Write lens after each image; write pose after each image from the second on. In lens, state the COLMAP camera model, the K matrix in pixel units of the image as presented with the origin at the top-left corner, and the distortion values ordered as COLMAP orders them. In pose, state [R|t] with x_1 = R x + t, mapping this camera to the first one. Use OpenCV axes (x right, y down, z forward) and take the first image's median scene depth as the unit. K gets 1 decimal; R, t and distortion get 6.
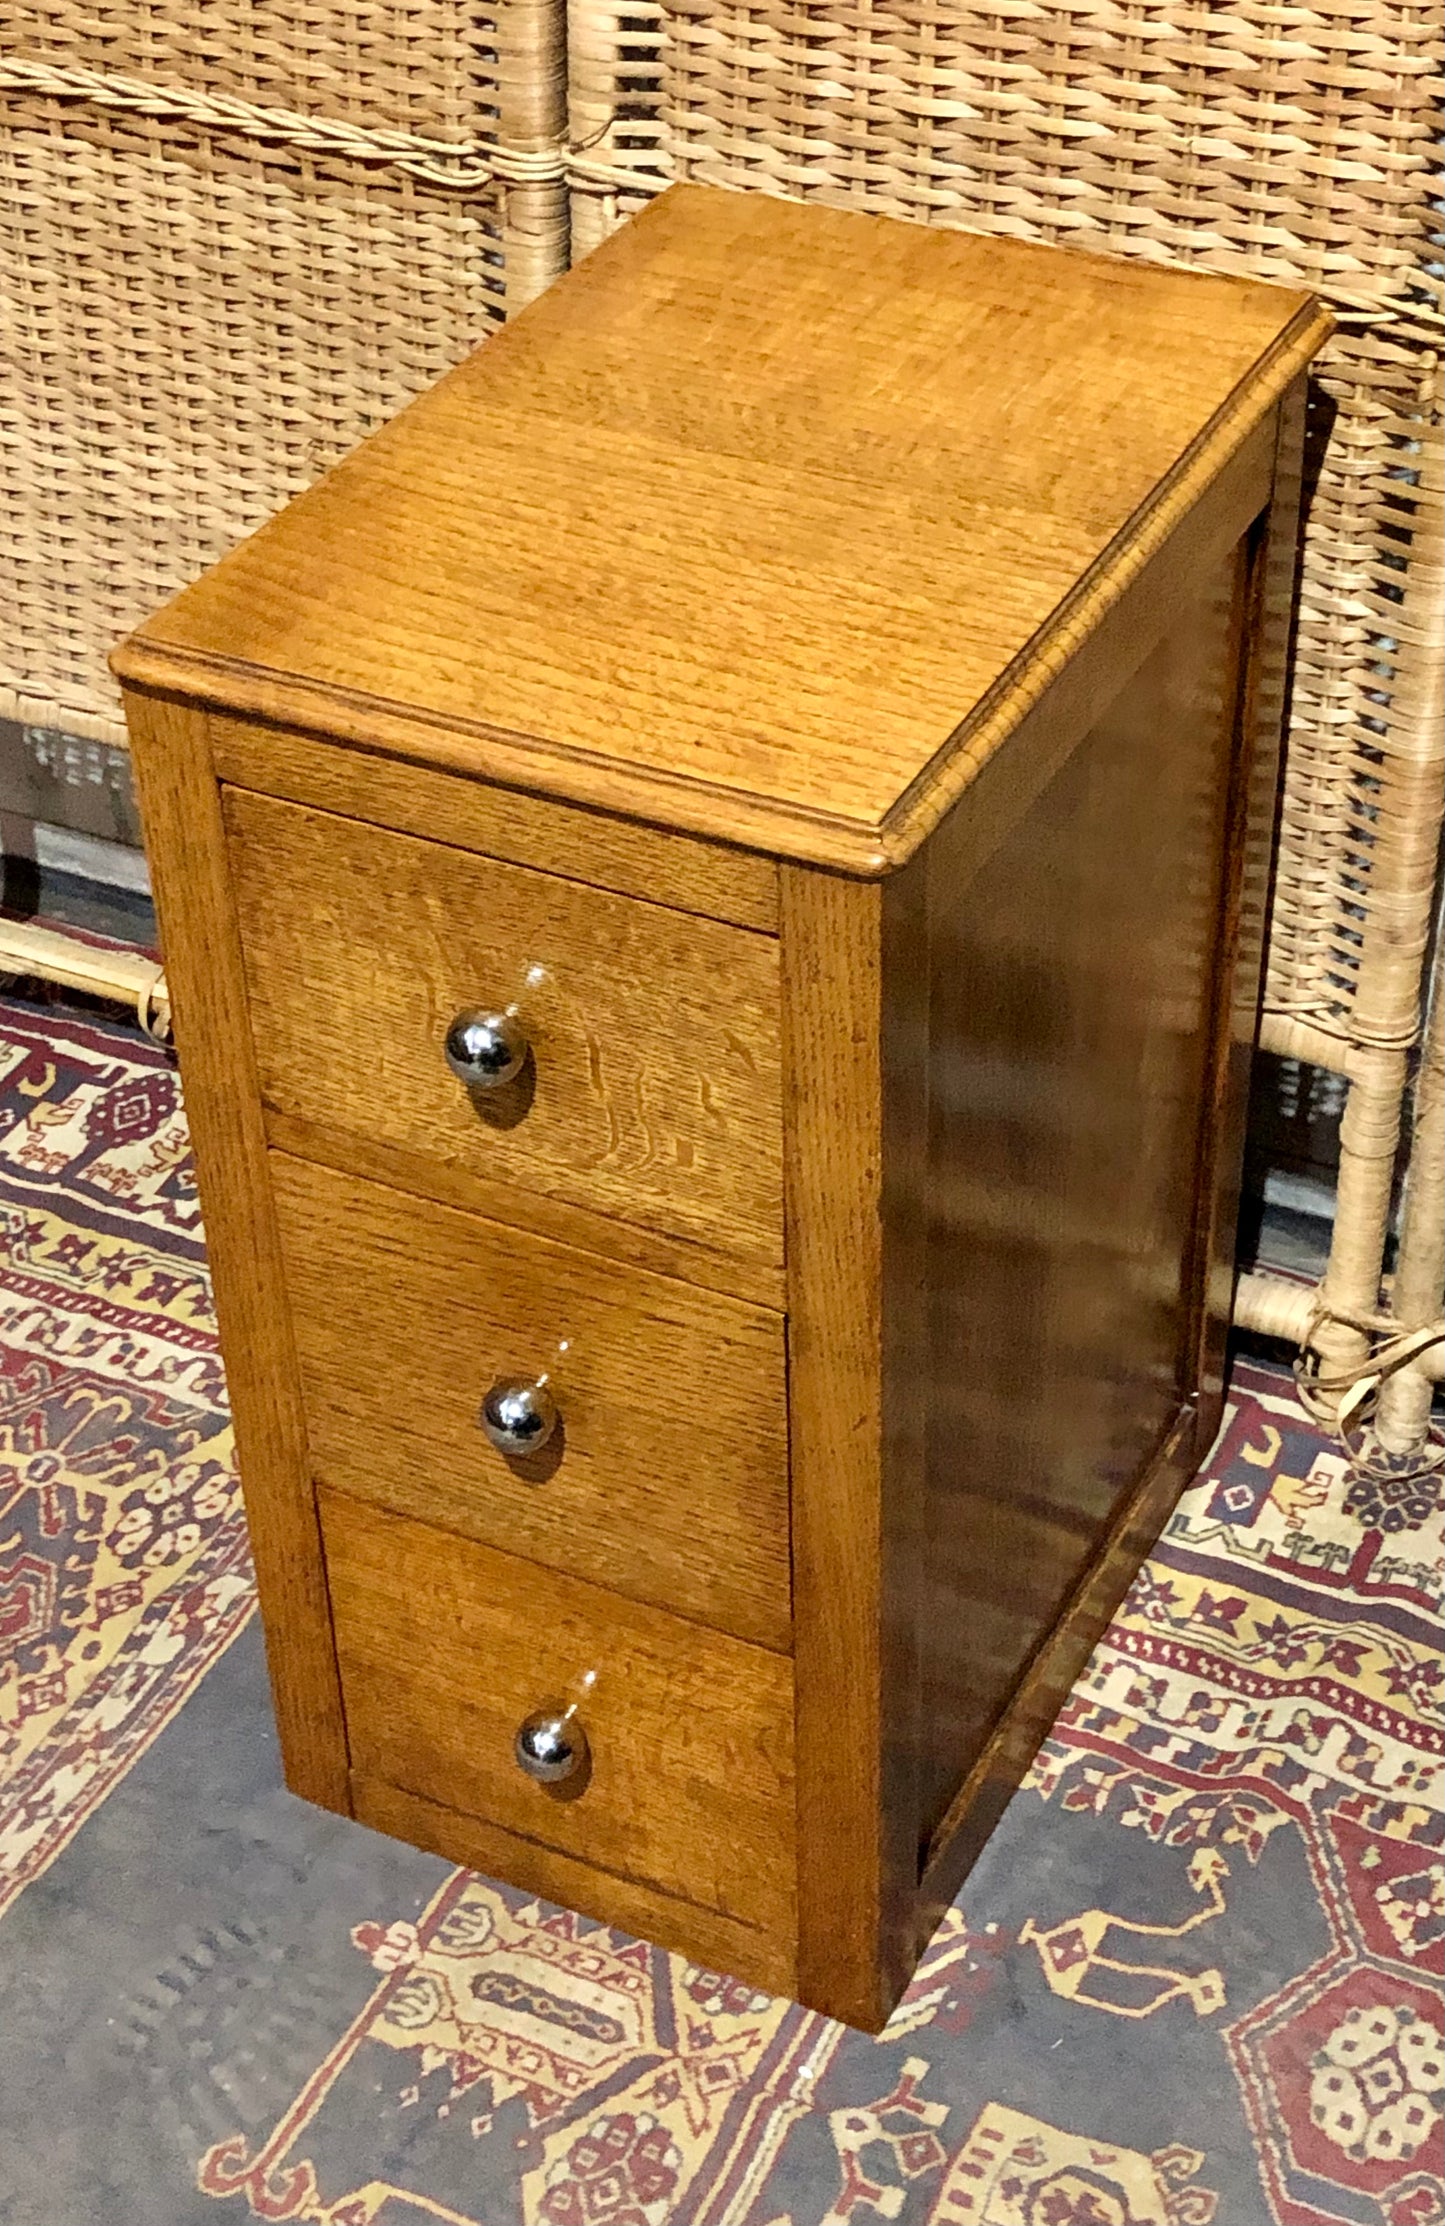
lens RADIAL K [[3456.9, 0, 647.4], [0, 3456.9, 1036.7], [0, 0, 1]] dist [0.054496, 0.000000]
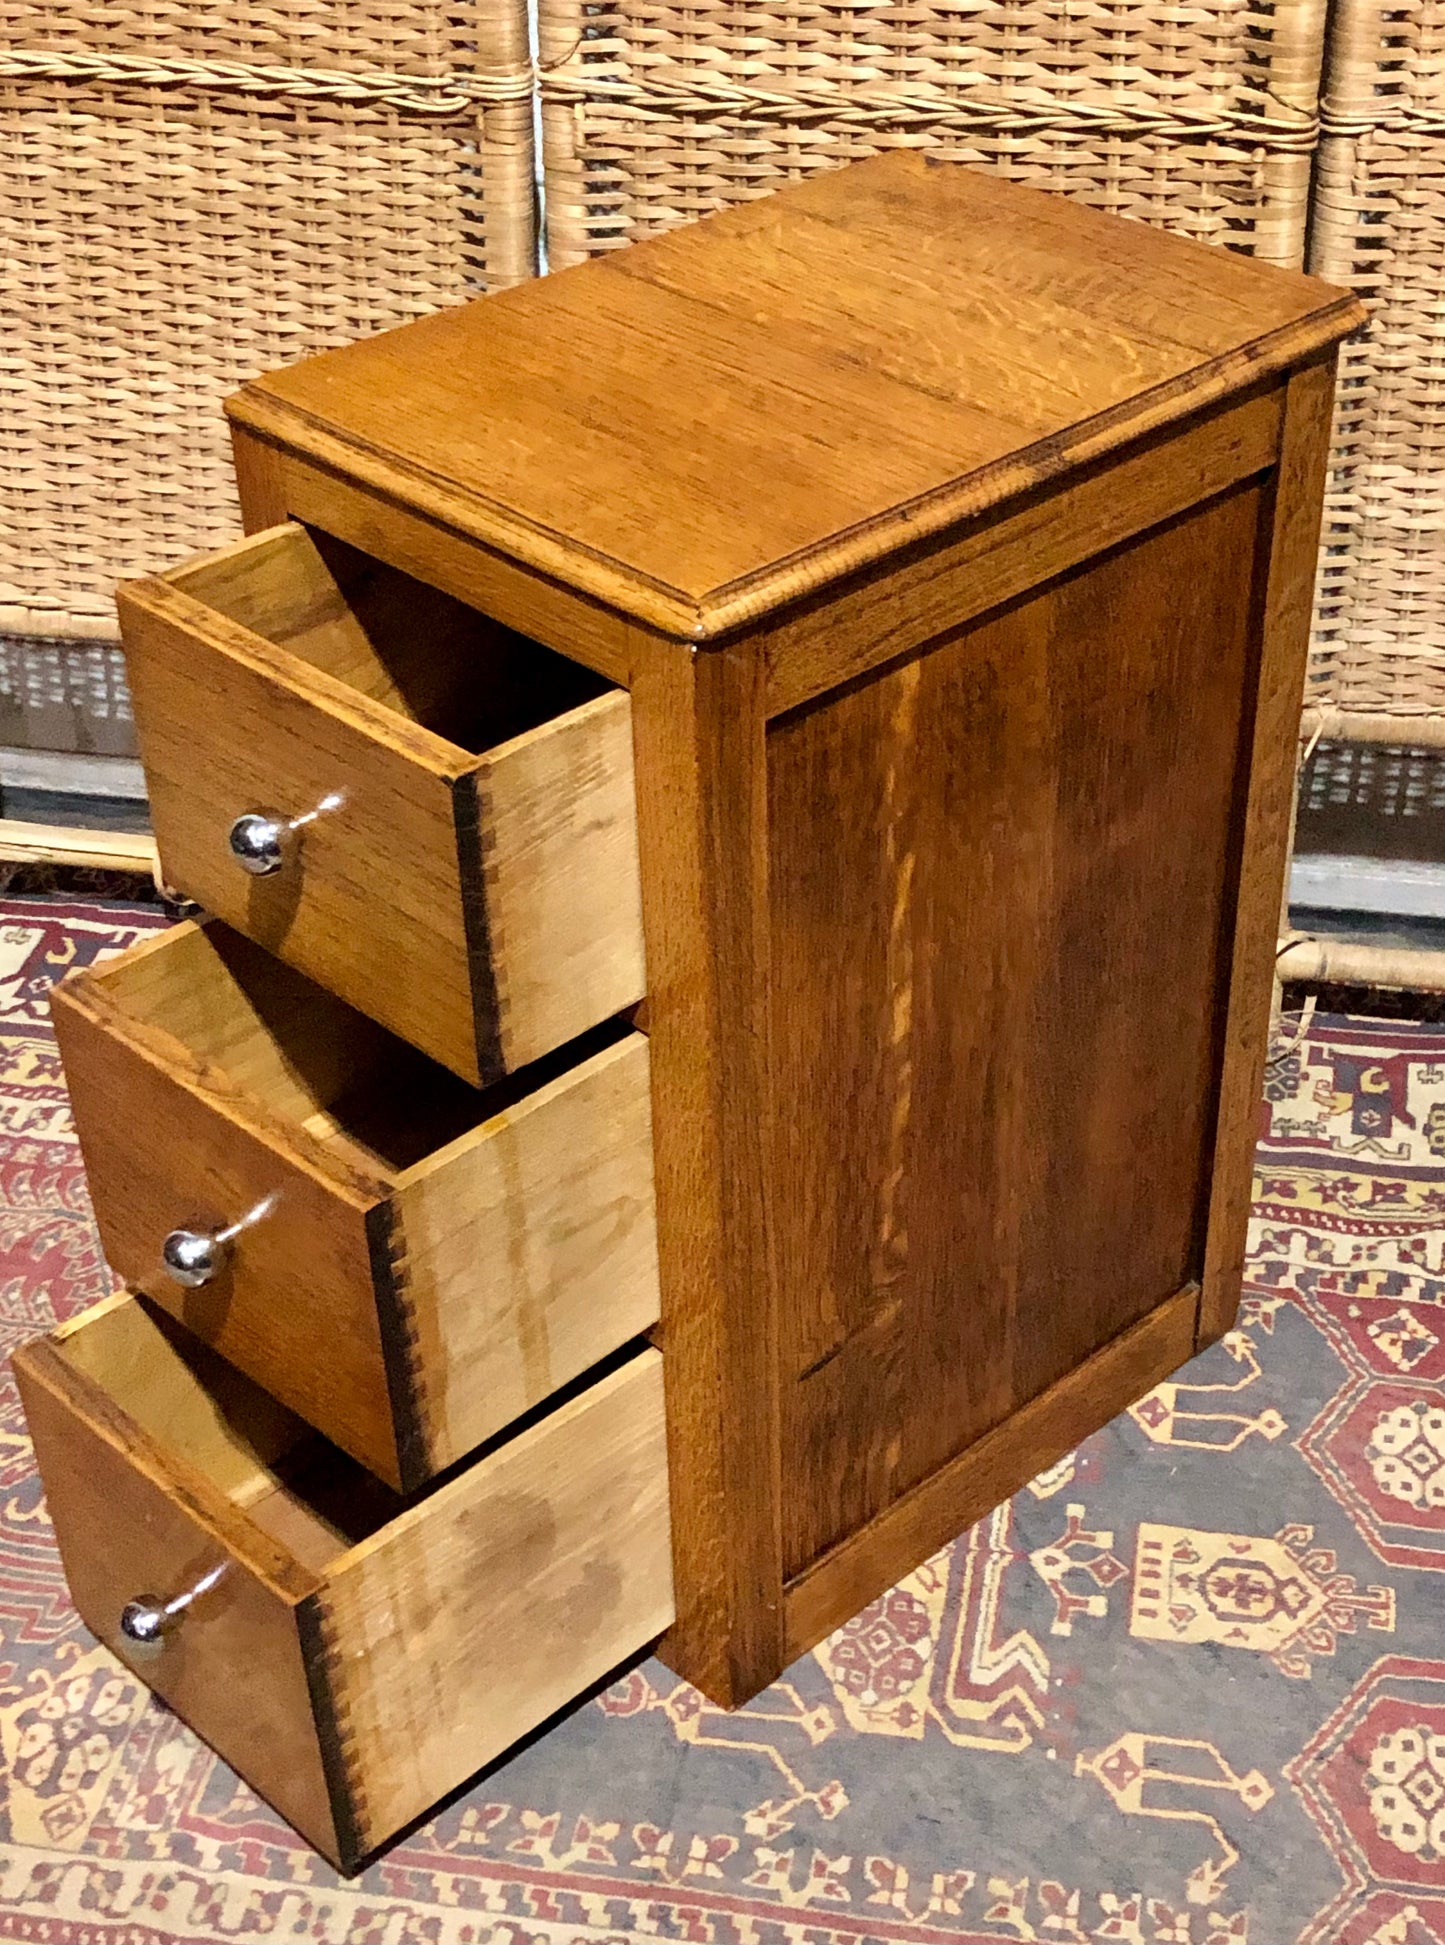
lens RADIAL K [[3028.9, 0, 747.6], [0, 3028.9, 965.5], [0, 0, 1]] dist [0.026707, 0.000000]
pose [[0.961976, -0.136308, 0.236690, -0.255355], [0.147382, 0.988635, -0.029655, 0.106380], [-0.229957, 0.063411, 0.971133, -0.055092]]
